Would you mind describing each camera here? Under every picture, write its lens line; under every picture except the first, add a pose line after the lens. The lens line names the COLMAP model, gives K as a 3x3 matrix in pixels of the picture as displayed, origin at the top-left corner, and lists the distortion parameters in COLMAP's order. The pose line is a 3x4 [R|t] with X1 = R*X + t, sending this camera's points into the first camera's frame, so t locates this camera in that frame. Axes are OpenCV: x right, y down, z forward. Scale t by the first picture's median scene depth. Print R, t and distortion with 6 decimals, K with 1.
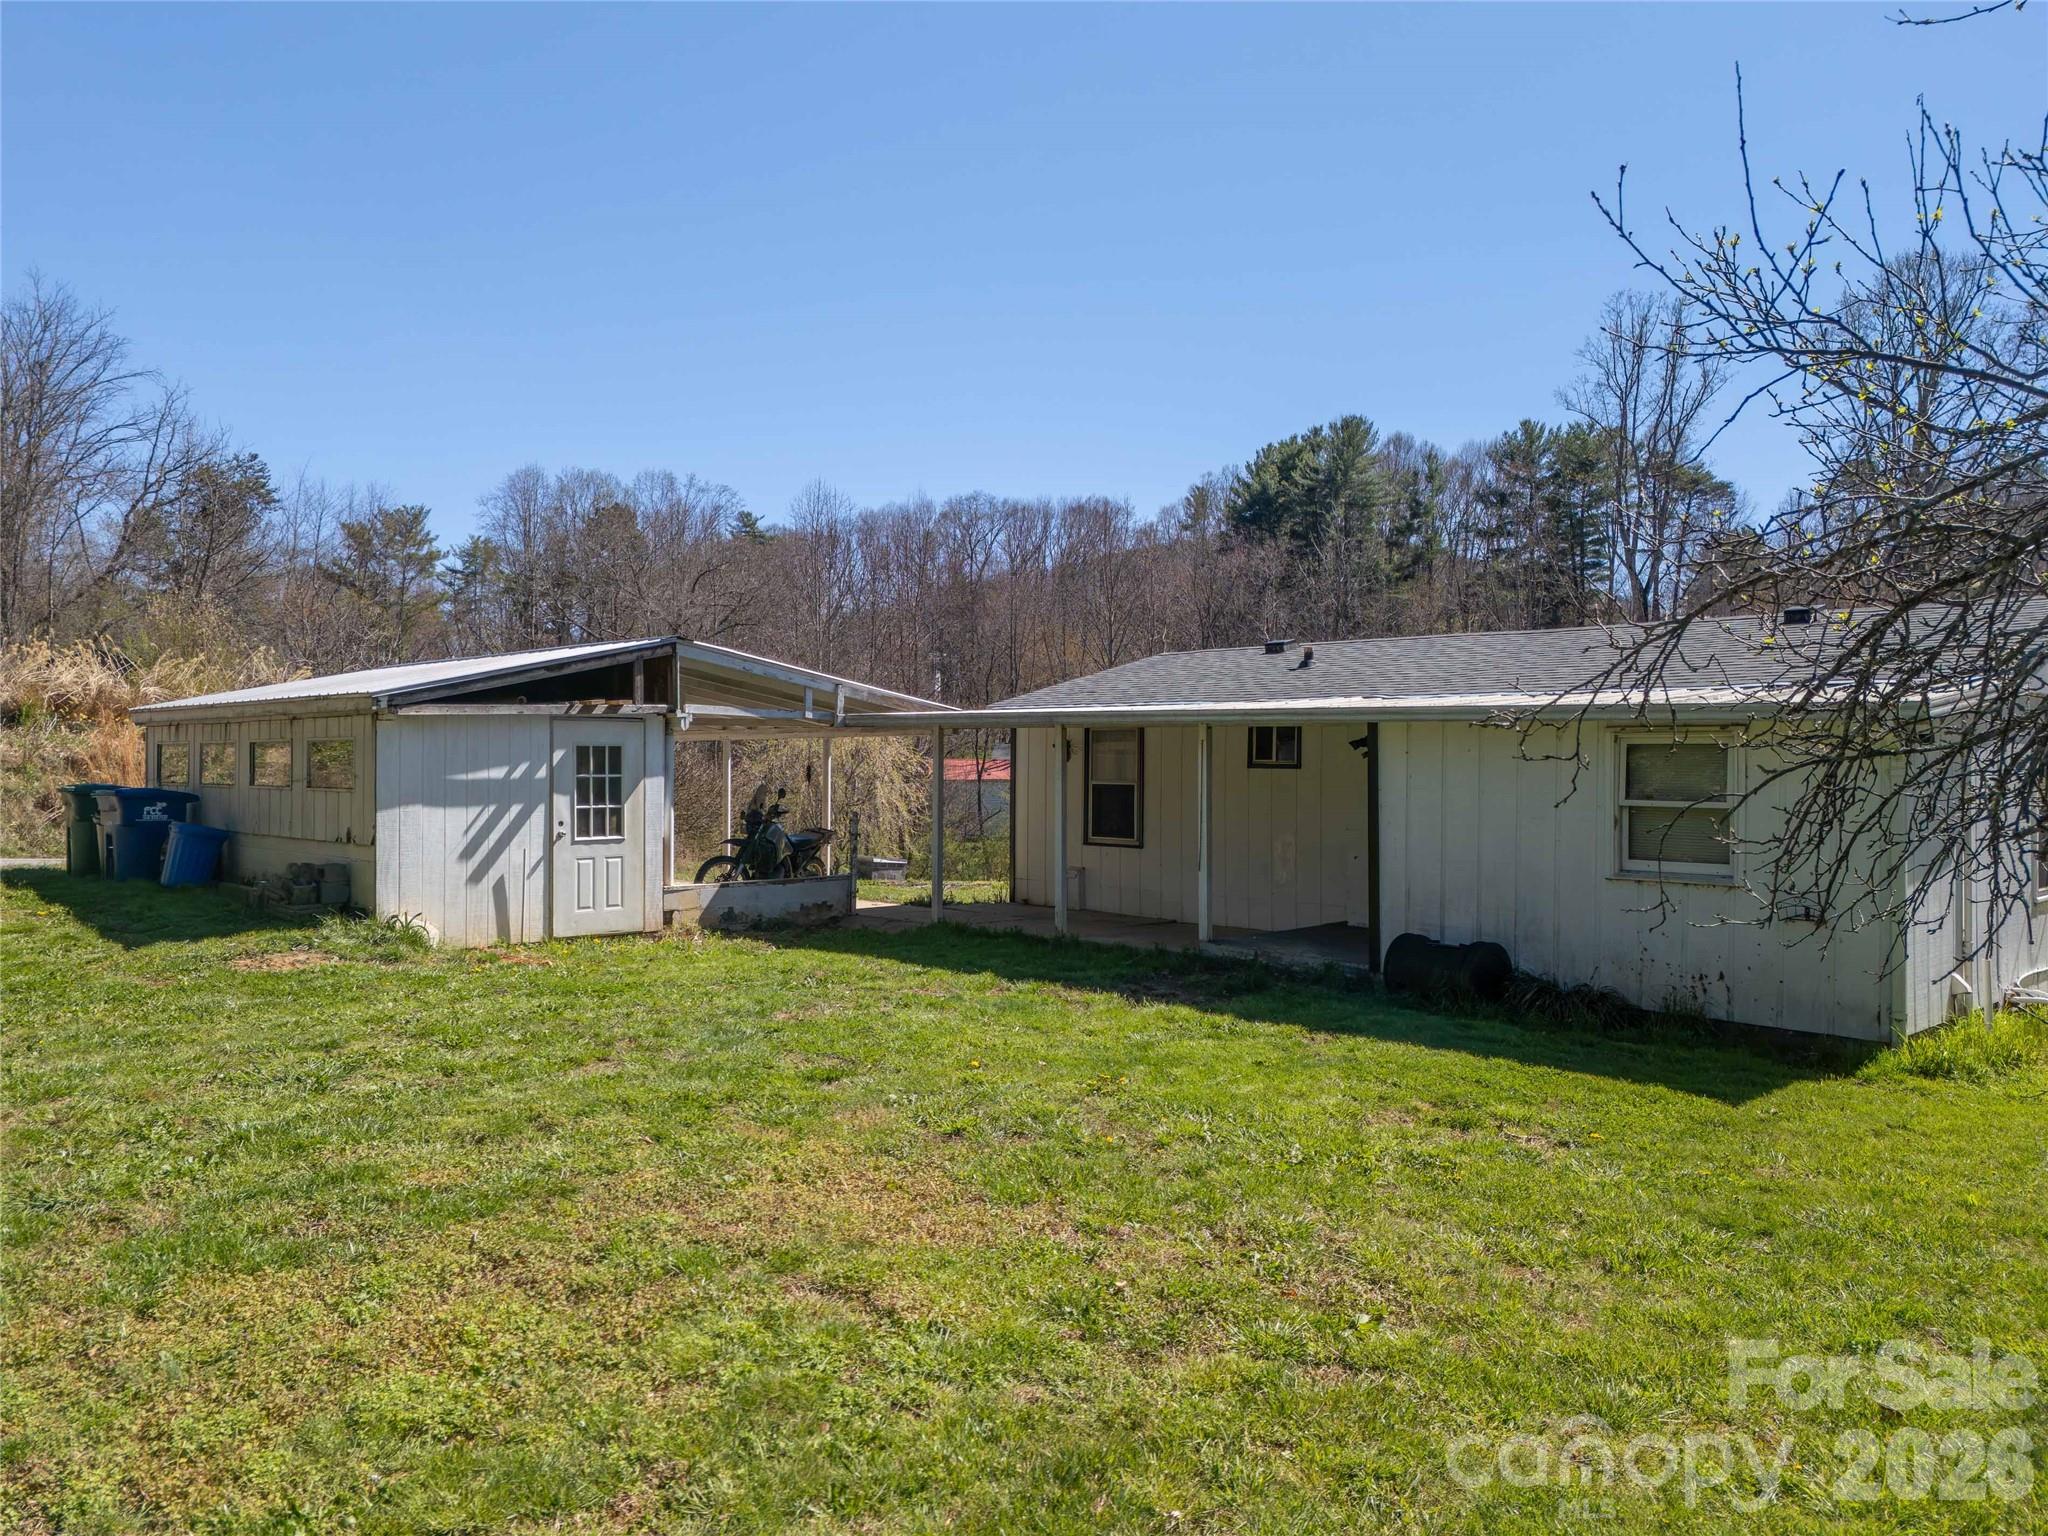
lens RADIAL K [[1469.8, 0, 1024.0], [0, 1469.8, 768.0], [0, 0, 1]] dist [0.027270, -0.004230]
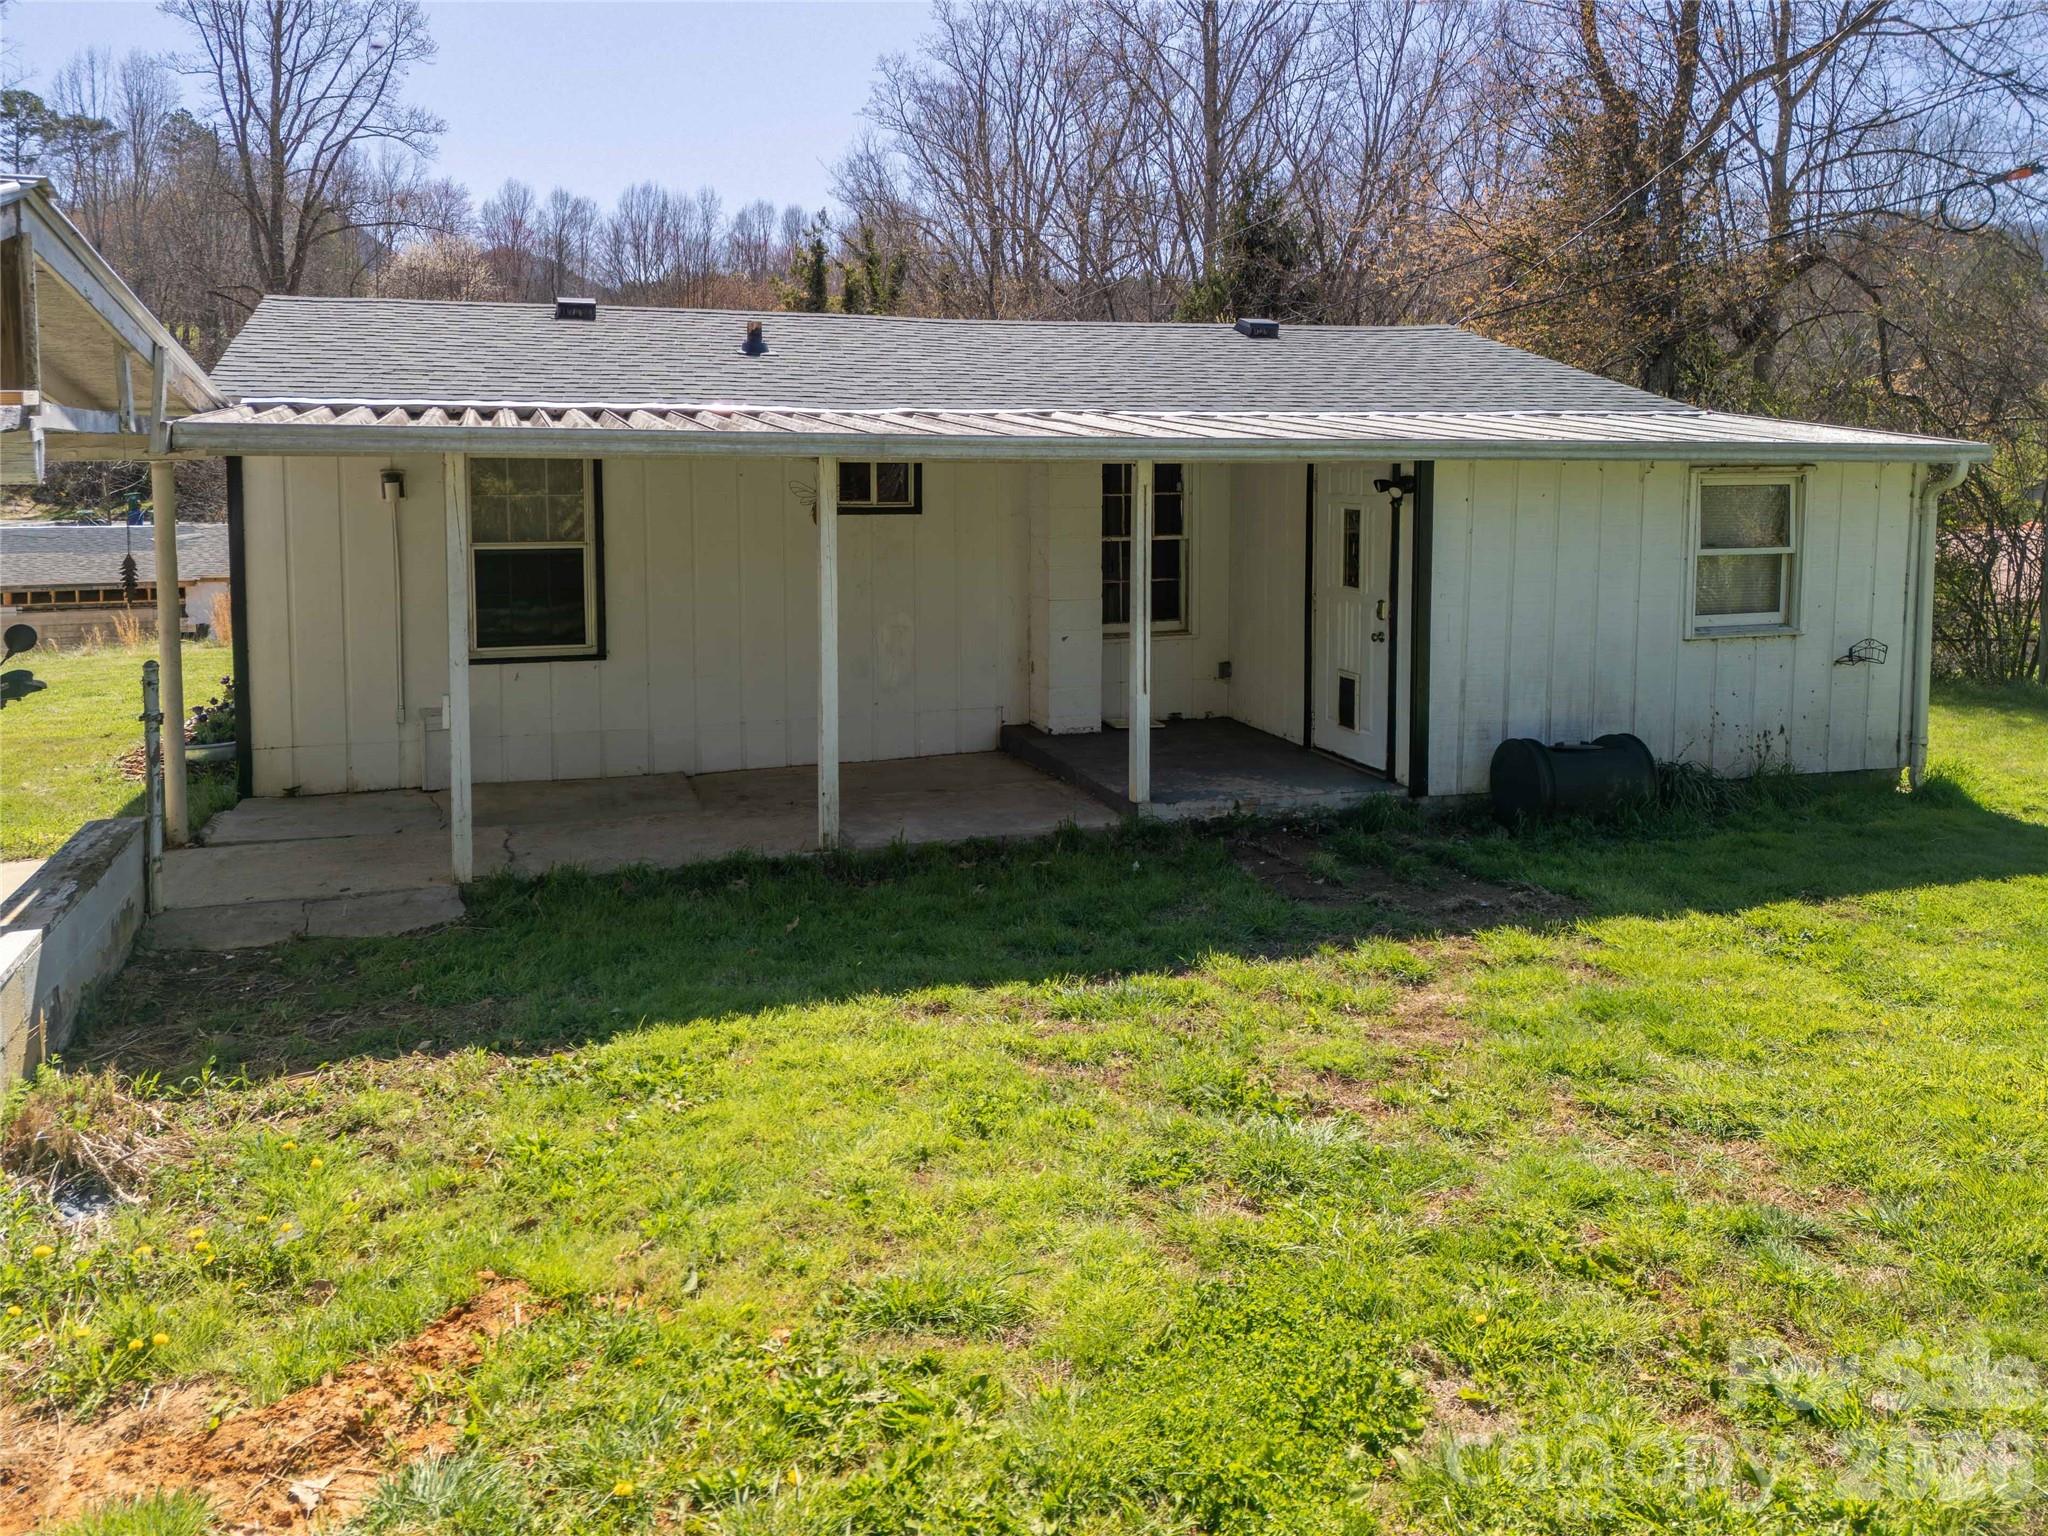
lens RADIAL K [[1469.8, 0, 1024.0], [0, 1469.8, 768.0], [0, 0, 1]] dist [0.027270, -0.004230]
pose [[0.444335, -0.175825, 0.878437, -0.509811], [0.003272, 0.980863, 0.194671, -0.021831], [-0.895855, -0.083625, 0.436407, 0.849605]]
